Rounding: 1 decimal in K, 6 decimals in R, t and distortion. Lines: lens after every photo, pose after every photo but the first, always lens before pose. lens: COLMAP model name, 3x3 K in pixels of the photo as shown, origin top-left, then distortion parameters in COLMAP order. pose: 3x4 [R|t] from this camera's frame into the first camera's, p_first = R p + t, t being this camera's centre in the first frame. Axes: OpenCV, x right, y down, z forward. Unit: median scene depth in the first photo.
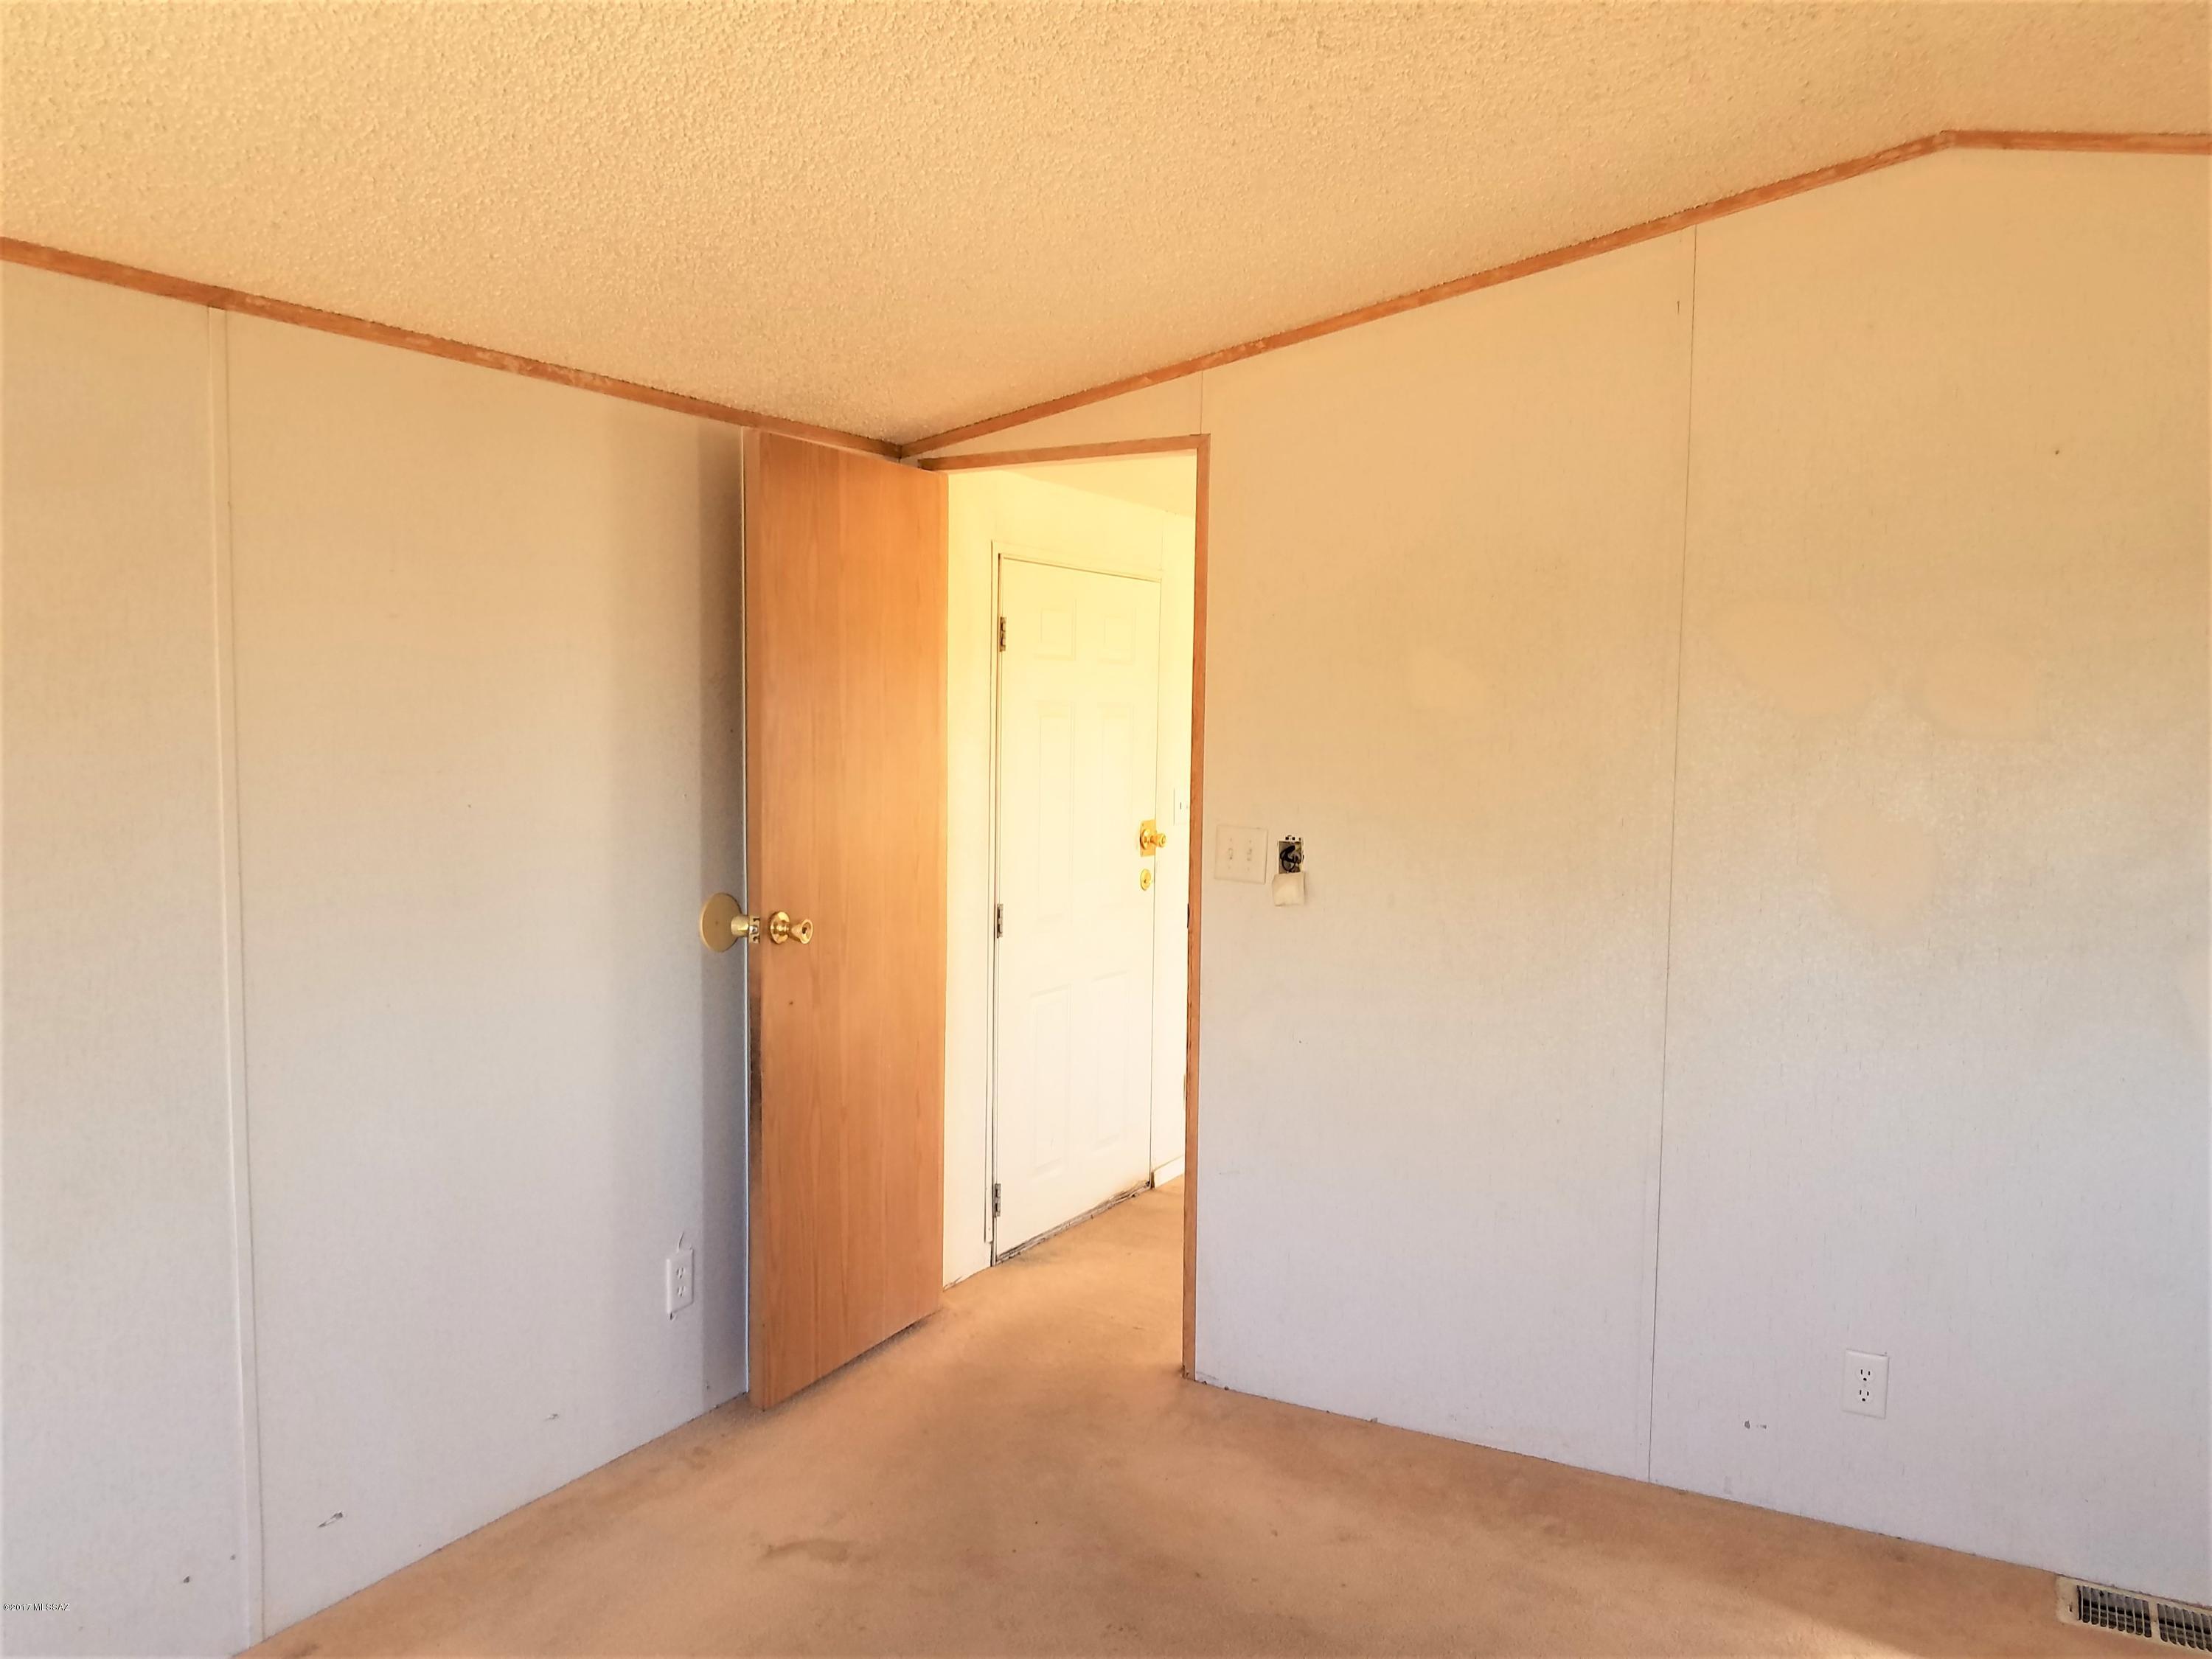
lens RADIAL K [[1743.3, 0, 1106.0], [0, 1743.3, 829.5], [0, 0, 1]] dist [-0.050534, 0.047879]
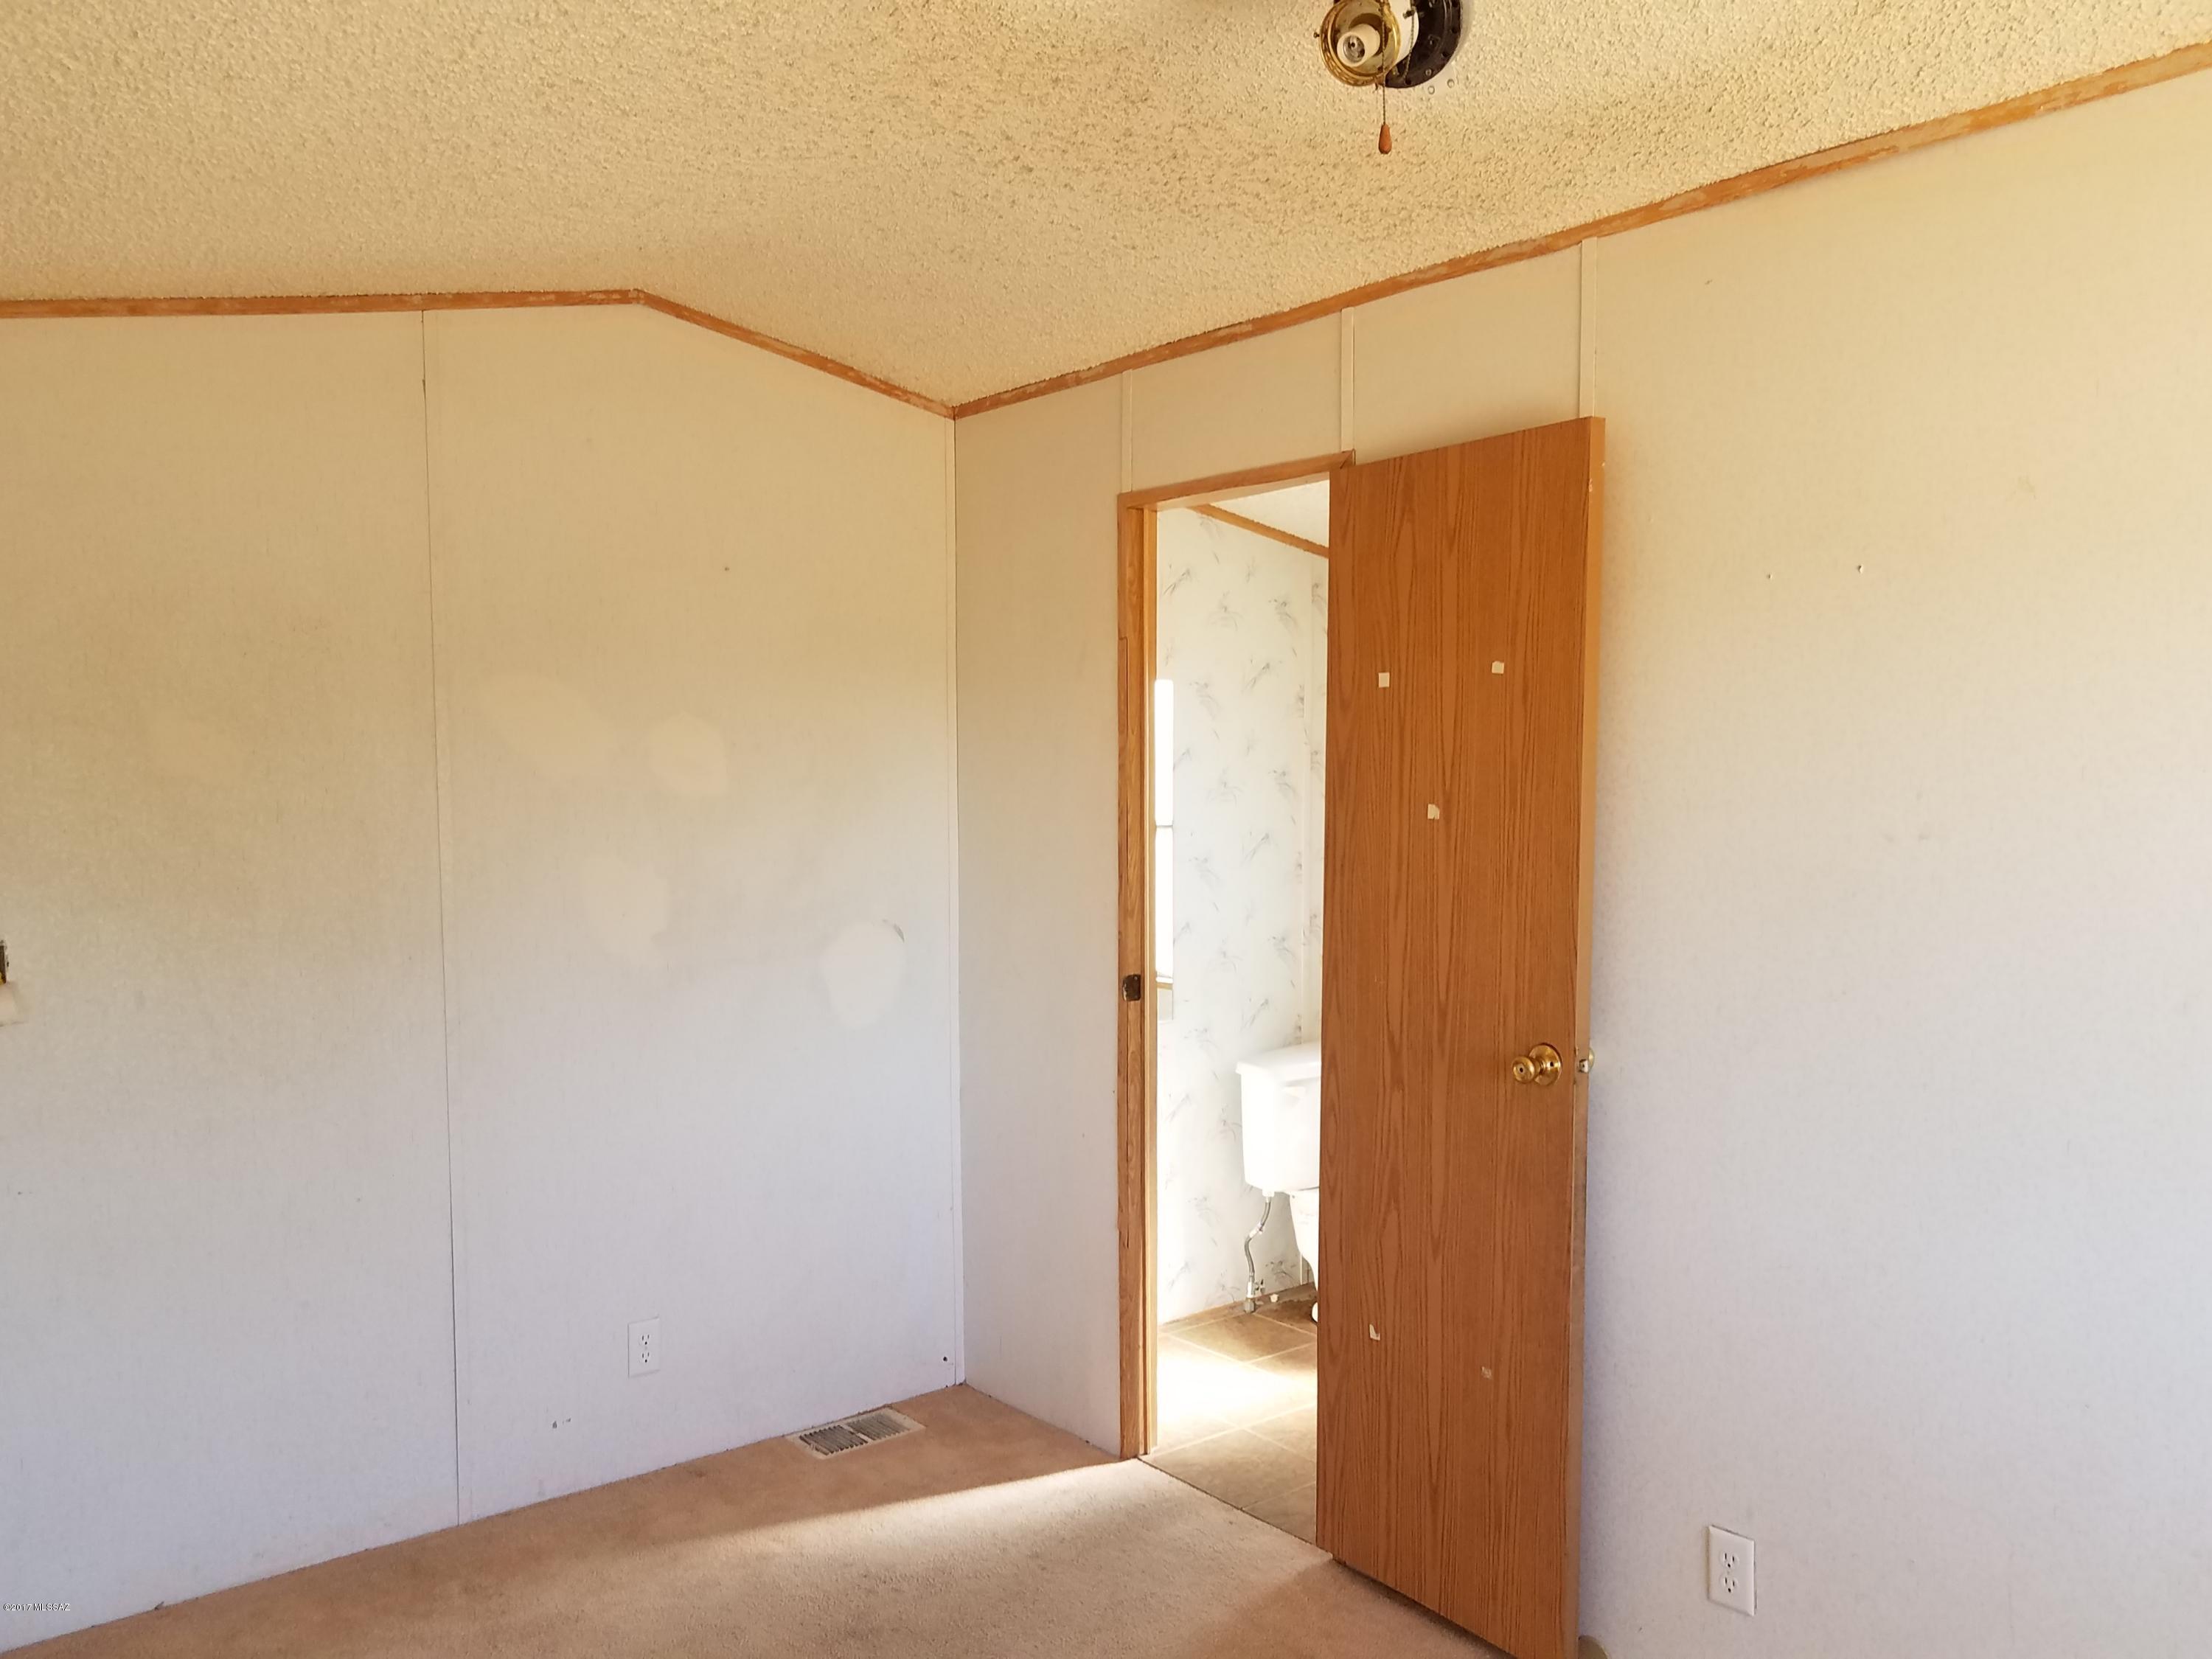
lens RADIAL K [[1716.7, 0, 1098.3], [0, 1716.7, 884.4], [0, 0, 1]] dist [-0.002355, 0.000813]
pose [[0.356353, -0.071480, 0.931613, -0.503410], [0.075861, 0.995991, 0.047402, -0.023183], [-0.931267, 0.053782, 0.360347, 0.270304]]
